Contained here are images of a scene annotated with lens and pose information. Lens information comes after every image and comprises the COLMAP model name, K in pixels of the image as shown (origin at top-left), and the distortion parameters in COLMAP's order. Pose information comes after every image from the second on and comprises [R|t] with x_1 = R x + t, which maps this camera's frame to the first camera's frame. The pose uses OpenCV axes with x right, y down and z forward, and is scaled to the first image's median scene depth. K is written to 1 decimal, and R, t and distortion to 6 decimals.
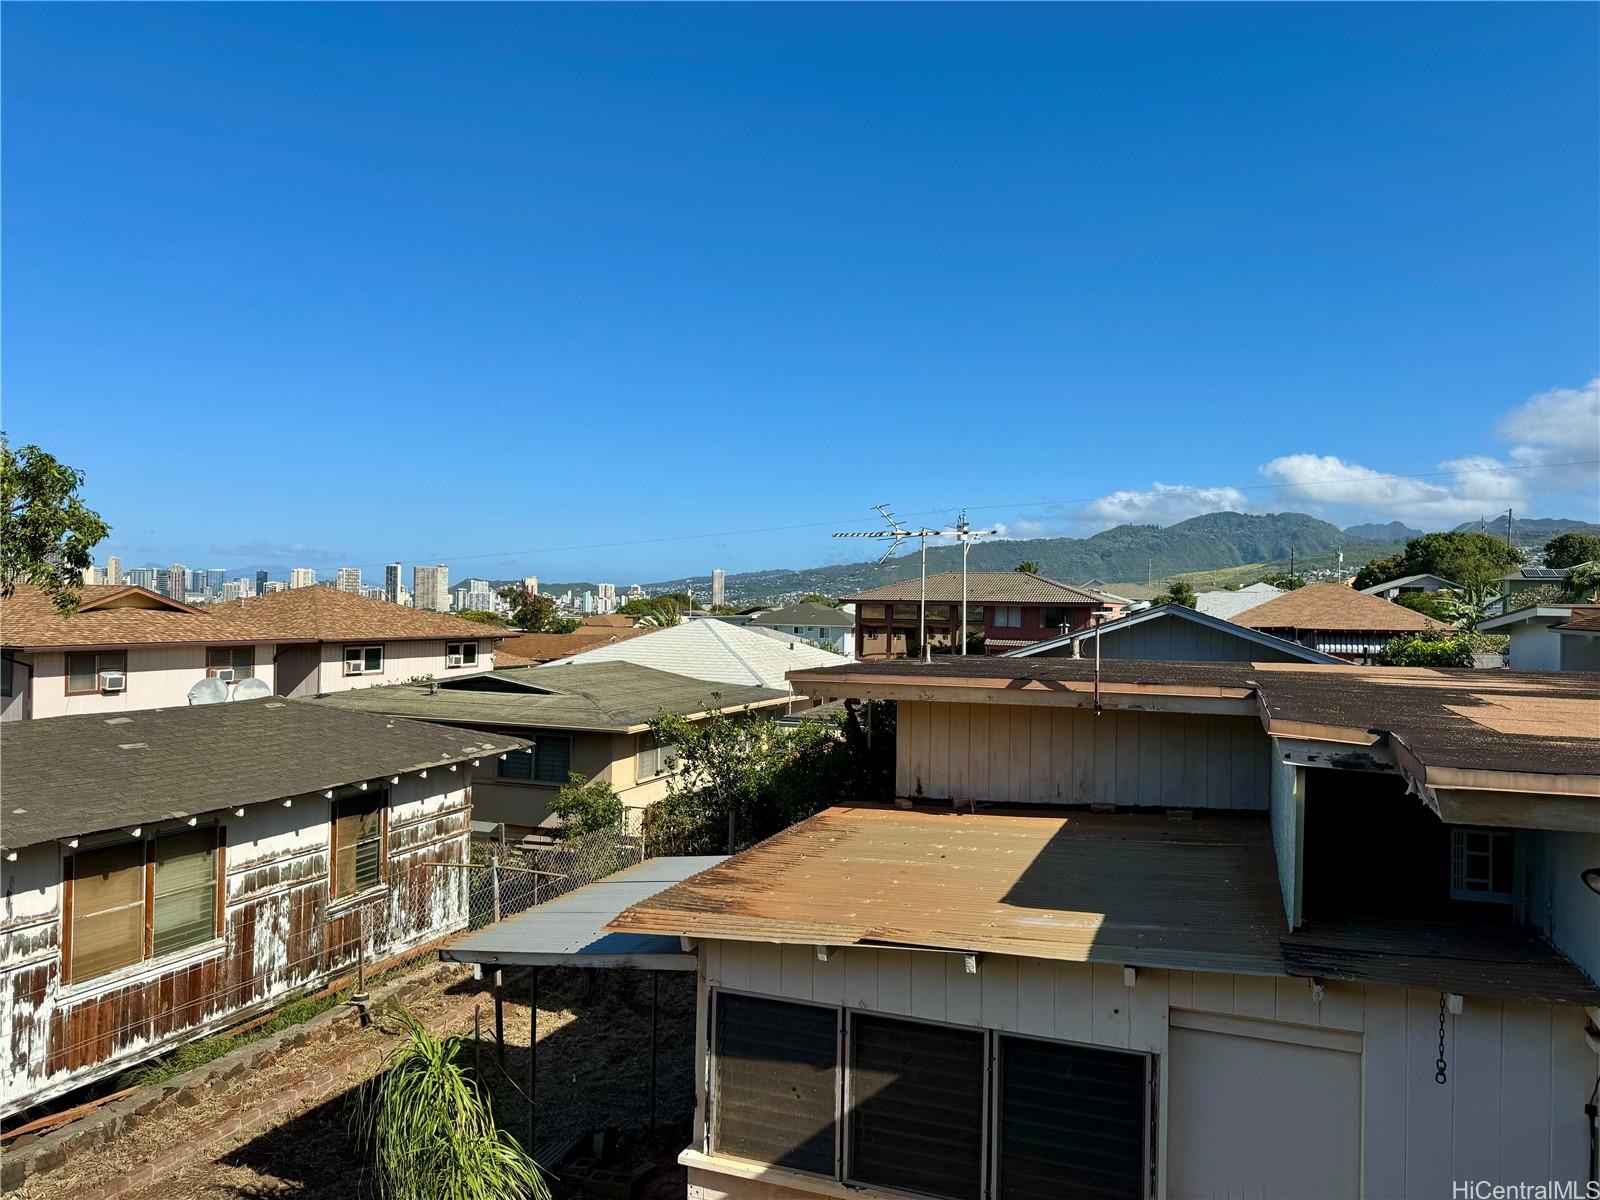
lens RADIAL K [[1128.7, 0, 804.2], [0, 1128.7, 602.7], [0, 0, 1]] dist [0.019410, -0.027316]
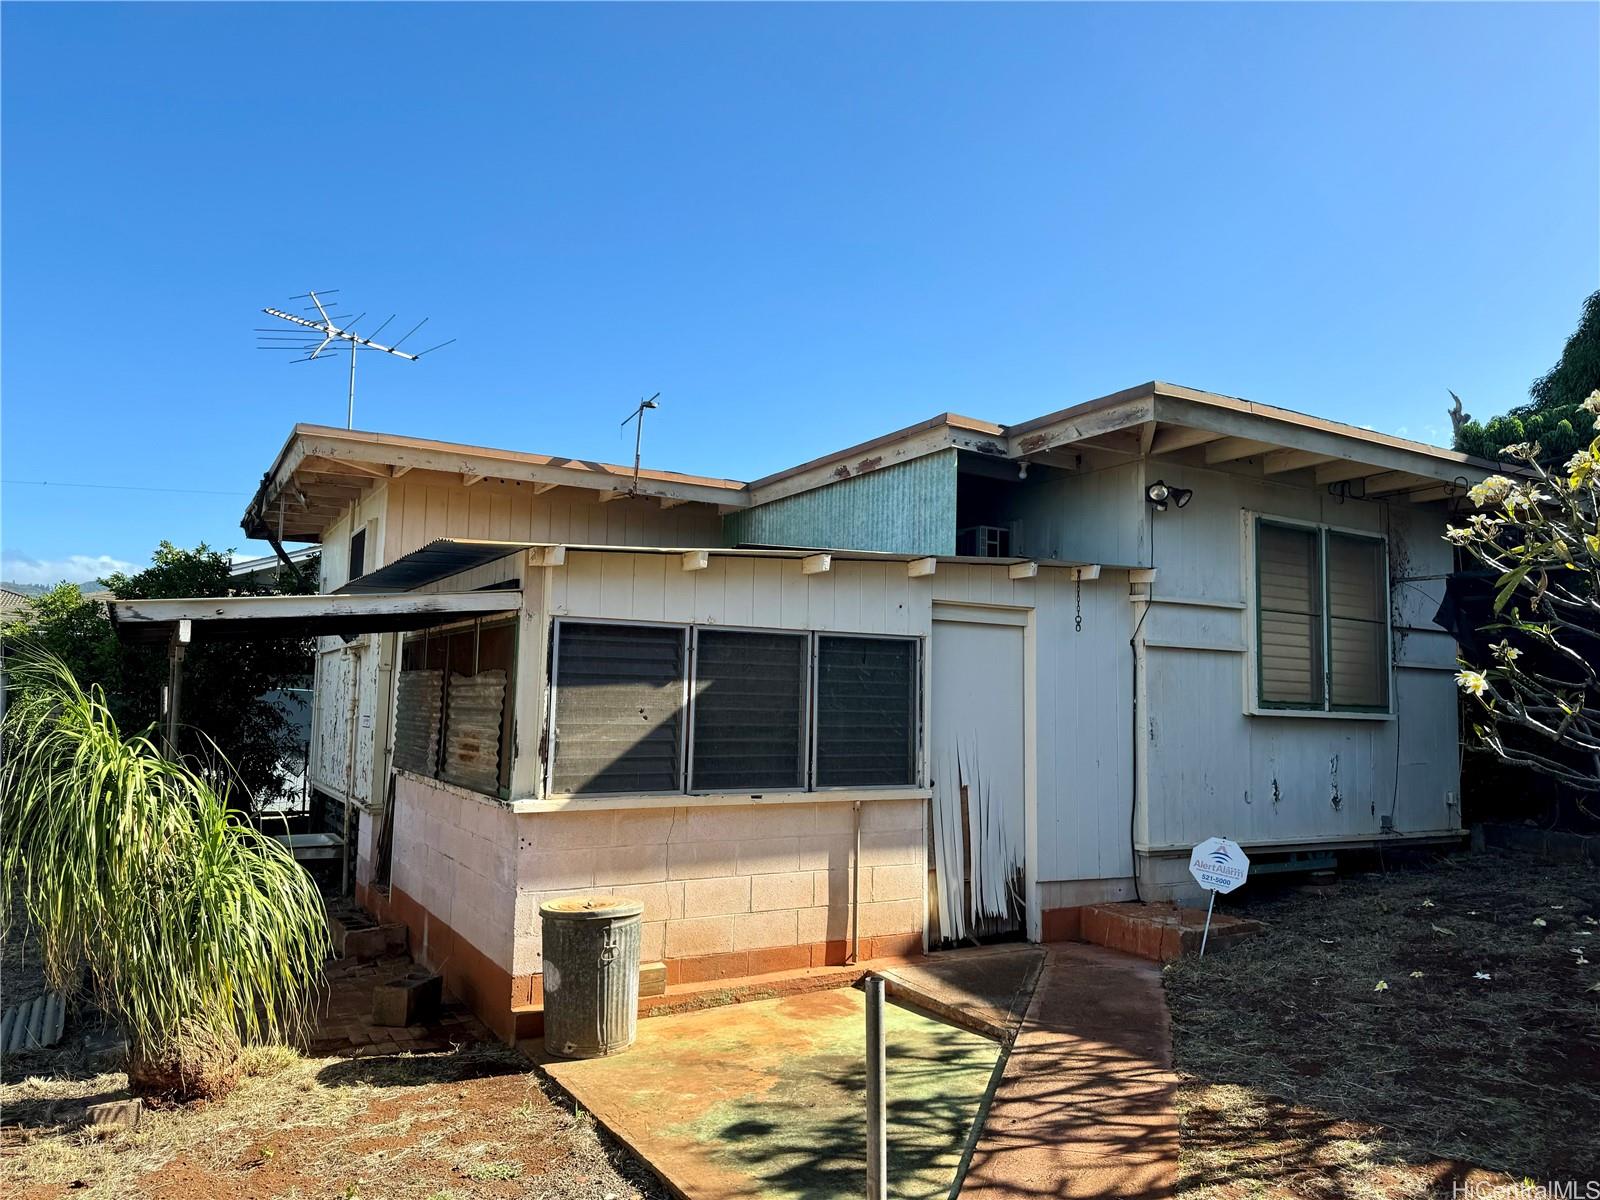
lens RADIAL K [[1128.7, 0, 797.0], [0, 1128.7, 597.8], [0, 0, 1]] dist [0.019410, -0.027316]
pose [[0.630253, 0.068114, 0.773396, -0.739075], [-0.014694, 0.997012, -0.075834, 0.426482], [-0.776250, 0.036431, 0.629371, 0.277741]]
